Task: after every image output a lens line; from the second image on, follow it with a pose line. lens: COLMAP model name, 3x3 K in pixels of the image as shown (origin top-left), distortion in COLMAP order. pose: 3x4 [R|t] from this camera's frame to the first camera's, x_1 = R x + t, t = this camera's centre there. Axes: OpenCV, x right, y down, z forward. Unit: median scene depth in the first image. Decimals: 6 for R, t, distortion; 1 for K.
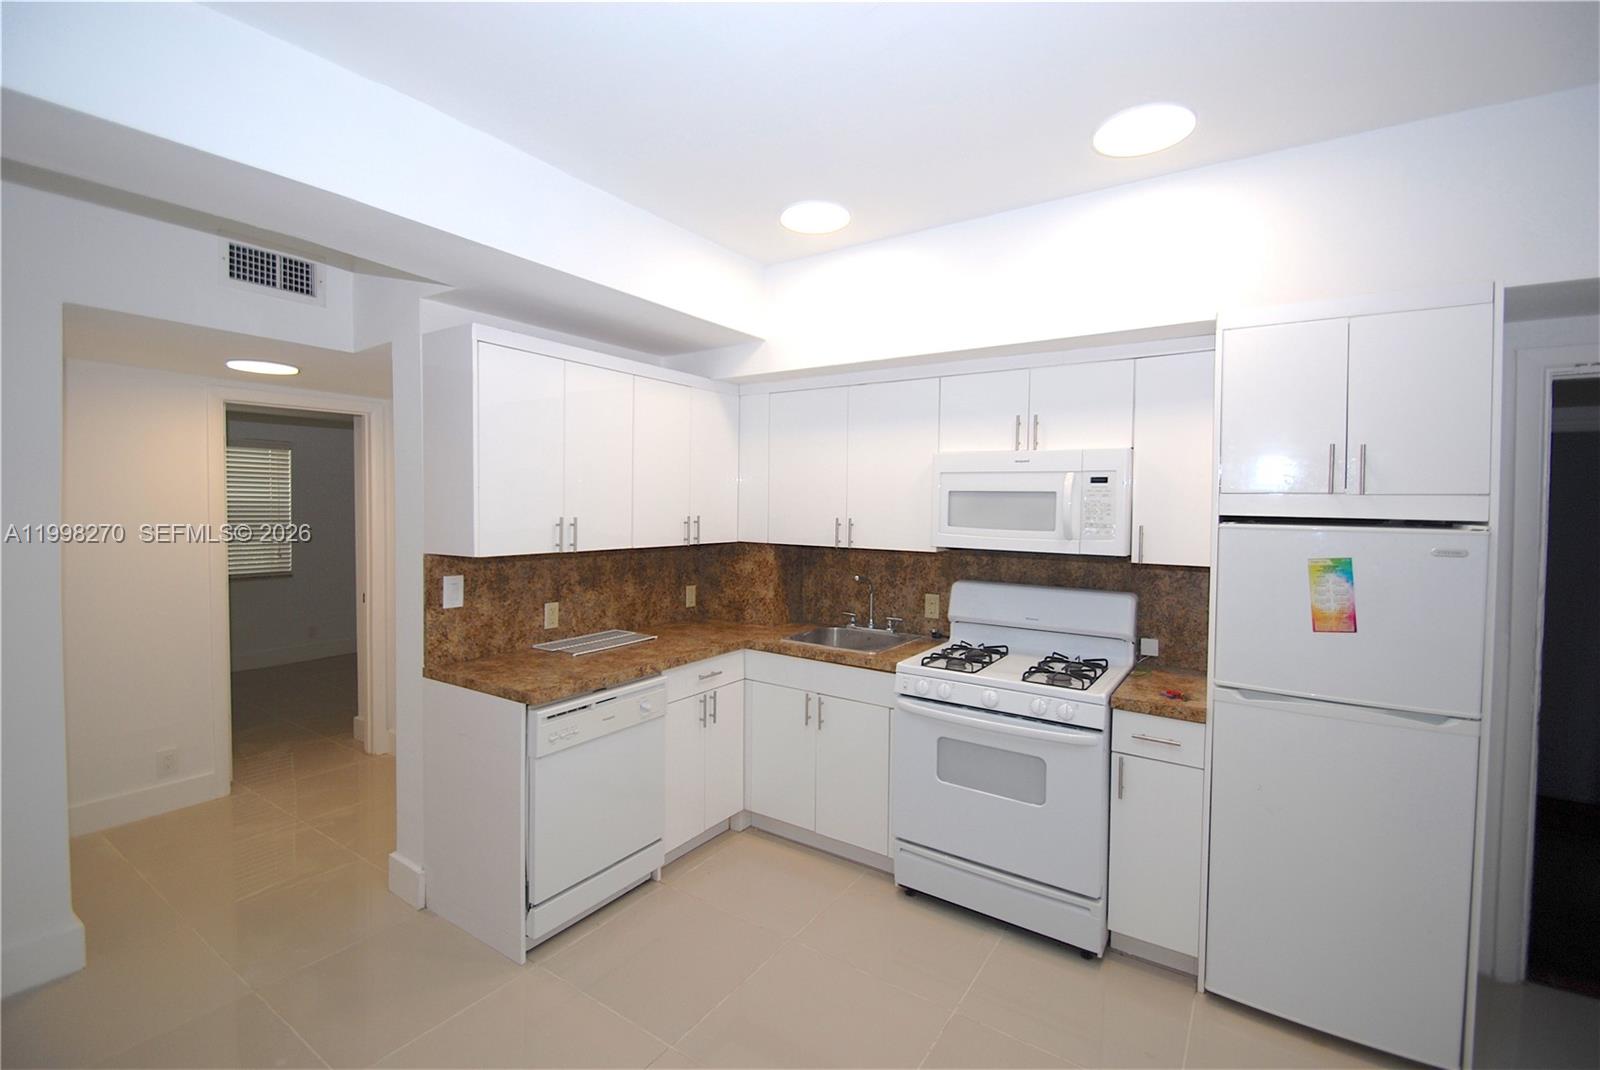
lens RADIAL K [[698.4, 0, 794.2], [0, 698.4, 528.9], [0, 0, 1]] dist [-0.005746, -0.002872]
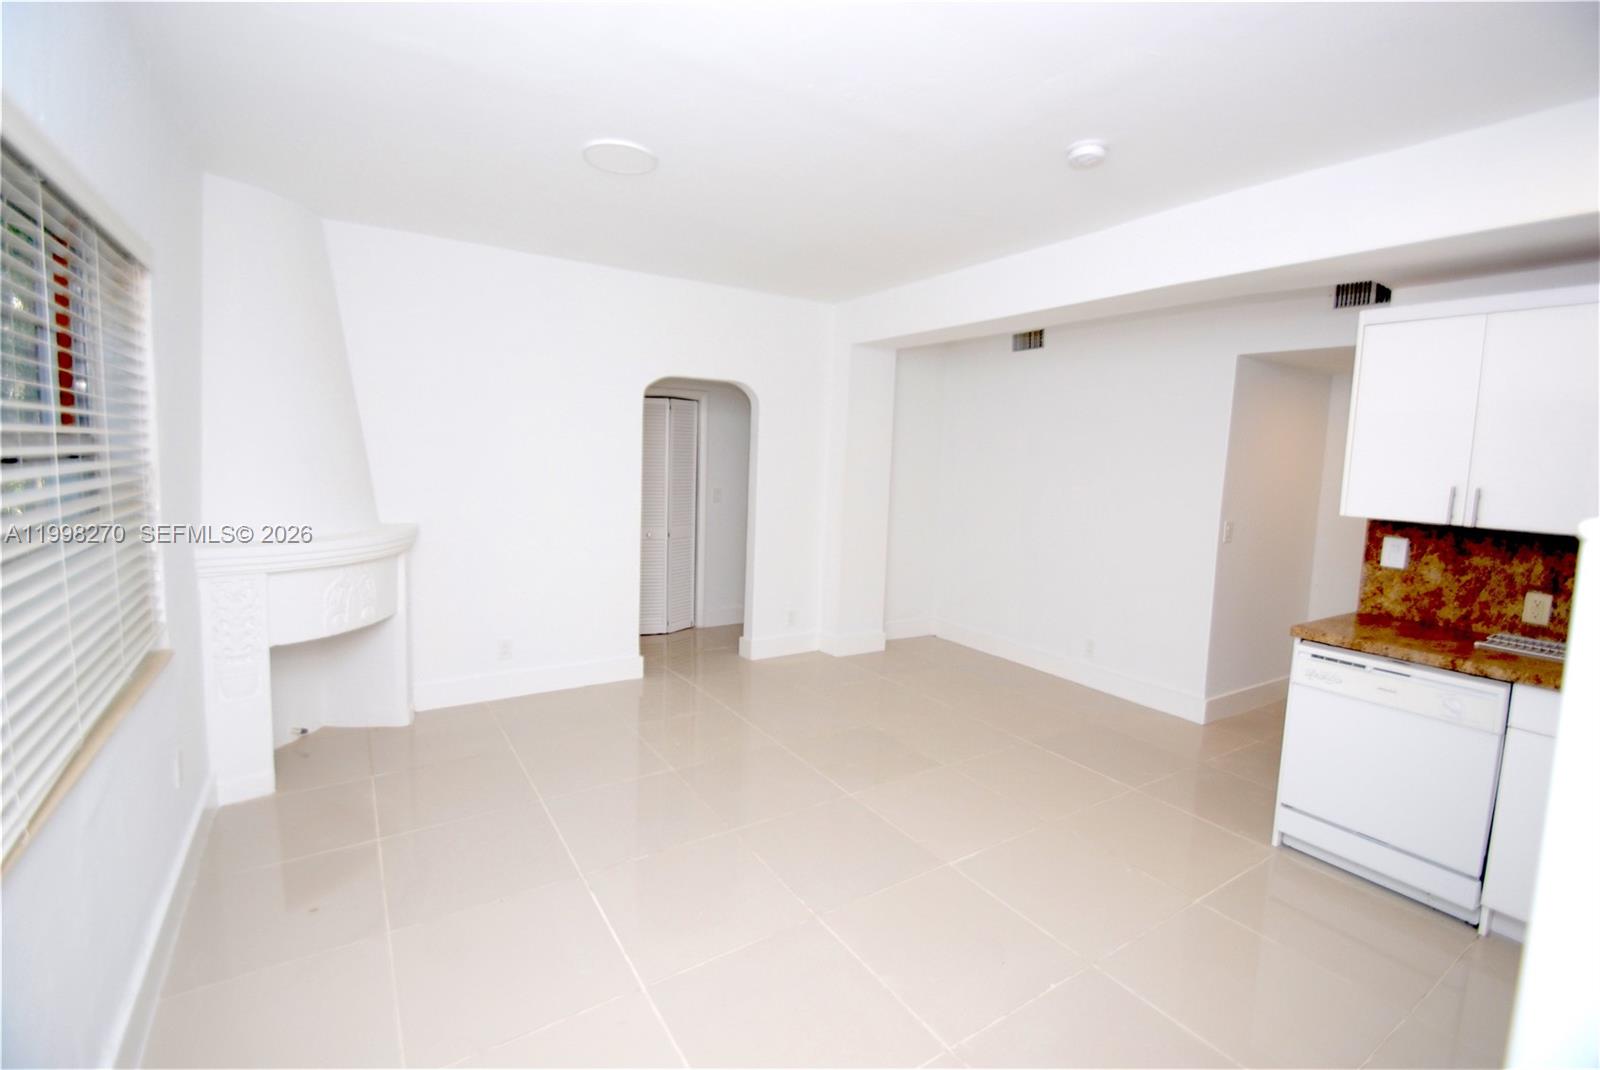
lens RADIAL K [[698.4, 0, 801.5], [0, 698.4, 528.2], [0, 0, 1]] dist [-0.005746, -0.002872]
pose [[-0.368058, 0.077428, -0.926573, 0.832222], [-0.071644, 0.991202, 0.111287, -0.002674], [0.927039, 0.107343, -0.359273, 0.509725]]
